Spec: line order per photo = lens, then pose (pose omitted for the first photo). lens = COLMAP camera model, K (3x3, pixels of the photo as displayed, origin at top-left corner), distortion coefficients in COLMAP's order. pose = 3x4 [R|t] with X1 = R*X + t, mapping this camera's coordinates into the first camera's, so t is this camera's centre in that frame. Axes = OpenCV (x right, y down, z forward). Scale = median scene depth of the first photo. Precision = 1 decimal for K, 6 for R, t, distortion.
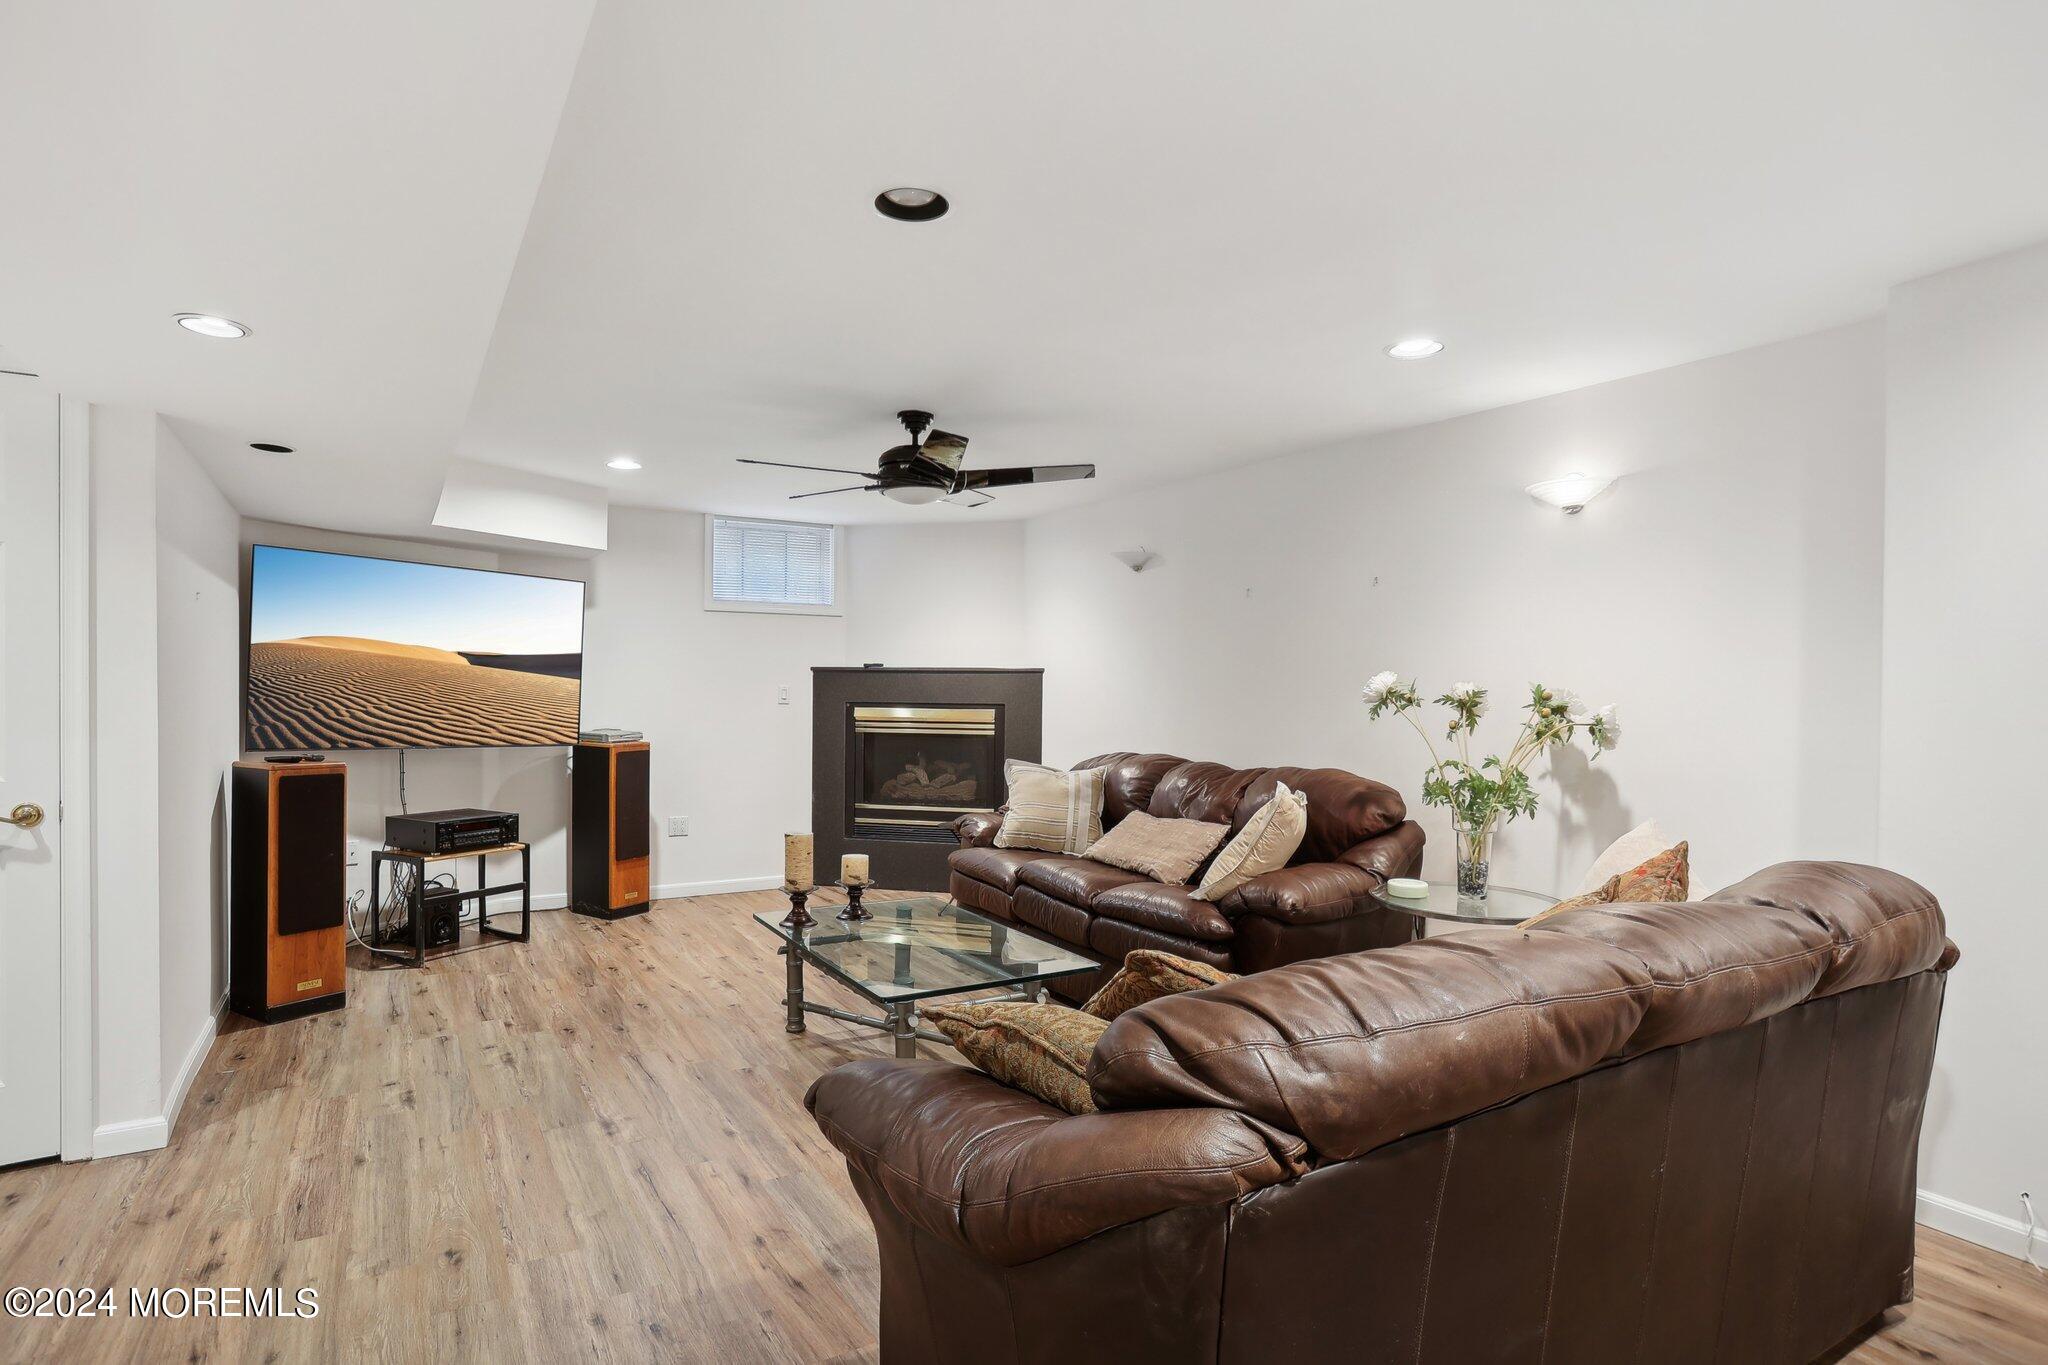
lens RADIAL K [[1046.8, 0, 1023.7], [0, 1046.8, 698.9], [0, 0, 1]] dist [-0.111940, 0.097267]
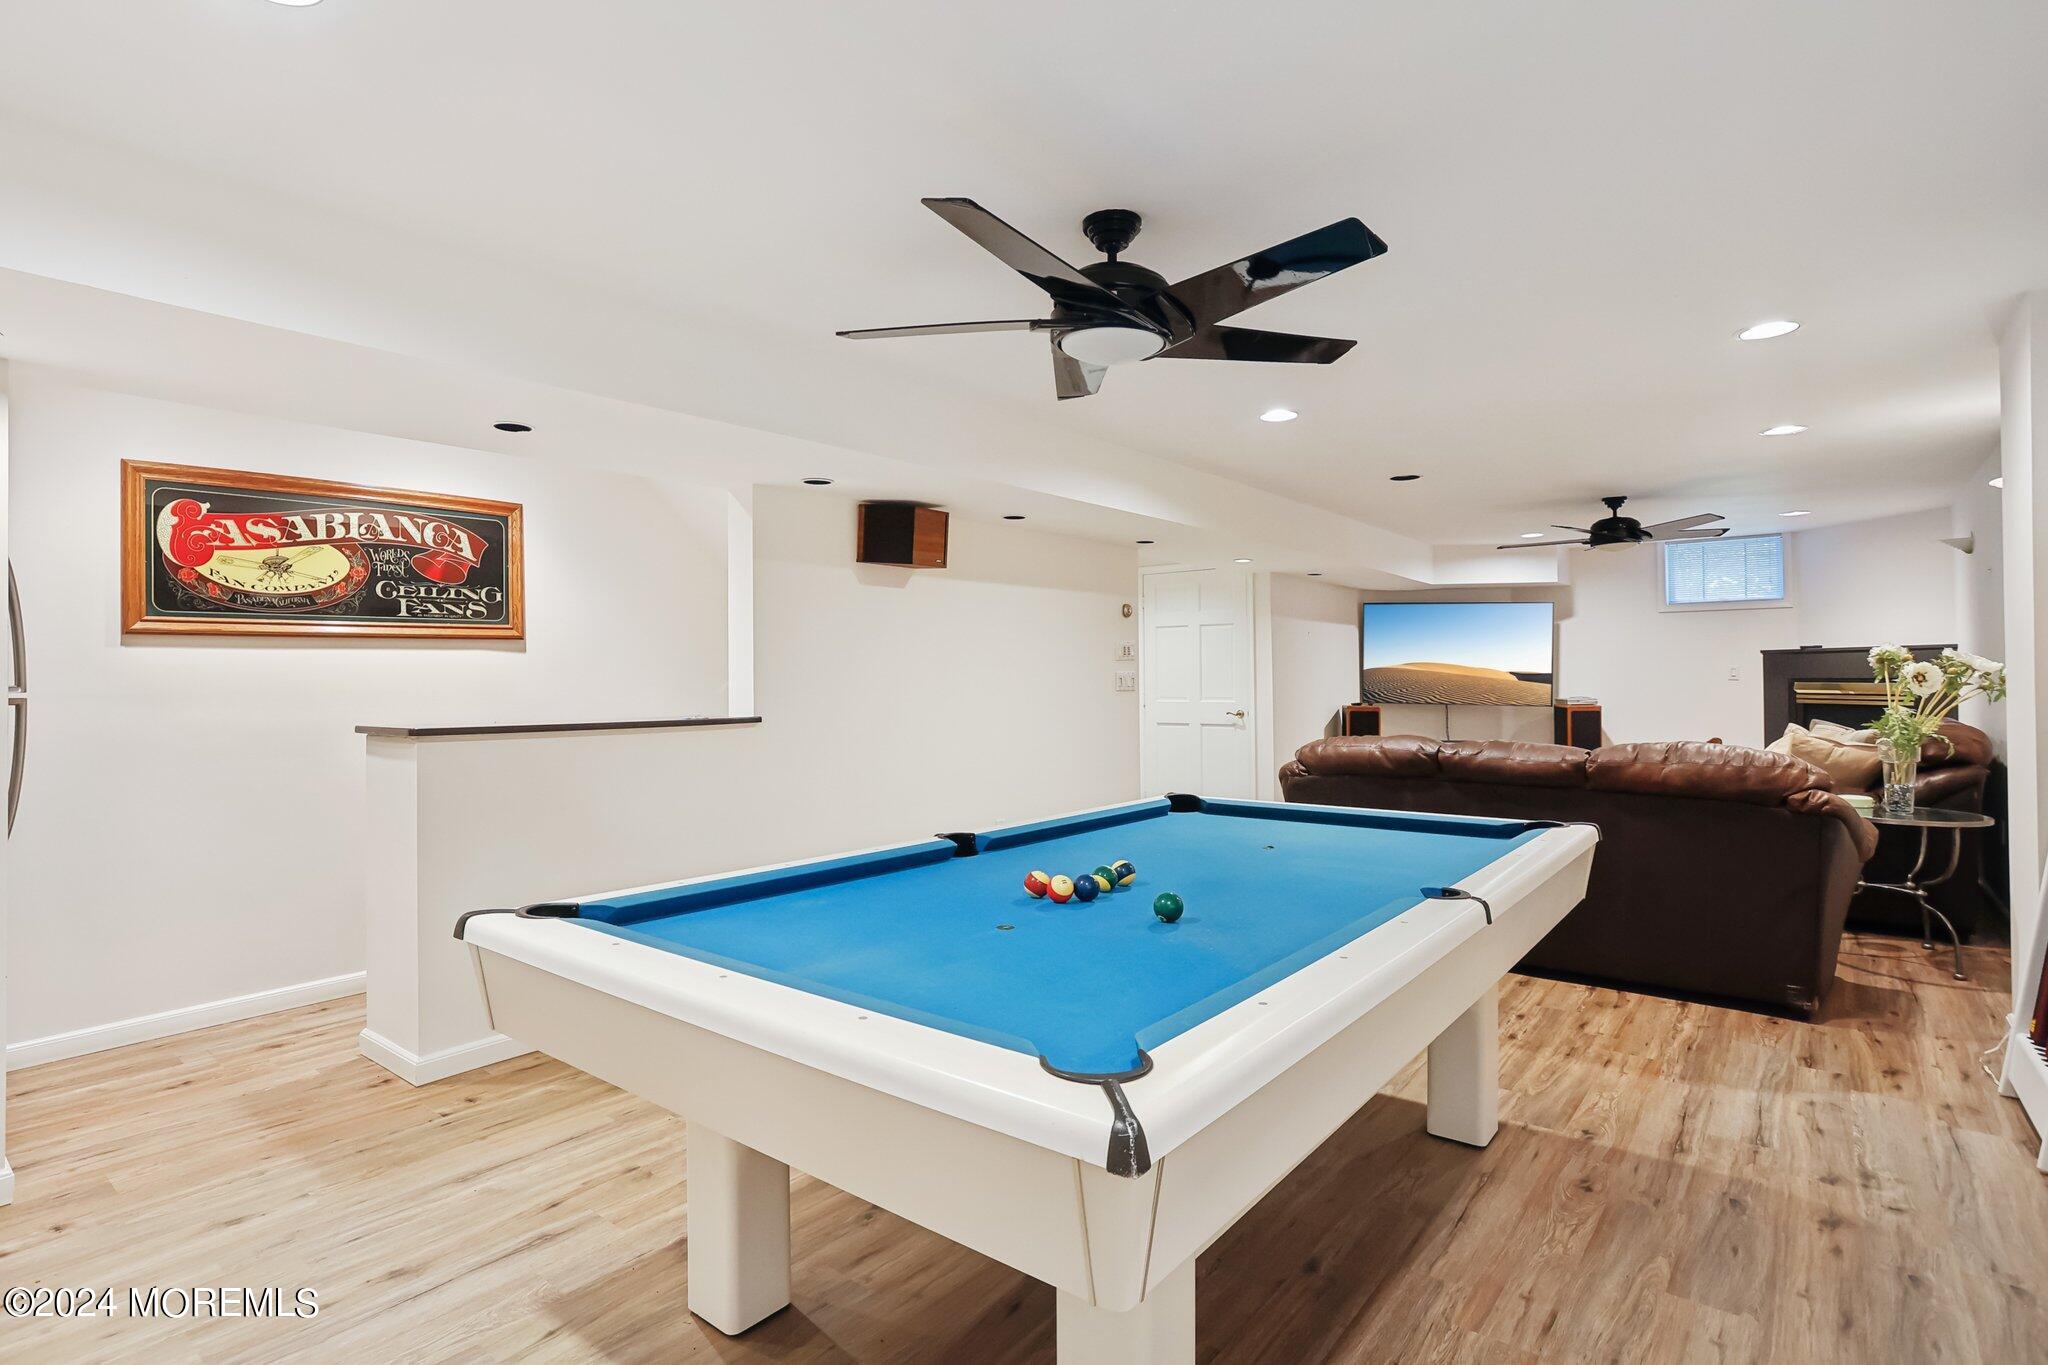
lens RADIAL K [[1023.2, 0, 1021.3], [0, 1023.2, 669.2], [0, 0, 1]] dist [-0.024230, 0.040569]
pose [[0.331683, -0.017251, -0.943233, 0.772073], [0.000204, 0.999834, -0.018214, 0.016899], [0.943391, 0.005849, 0.331631, -0.285246]]
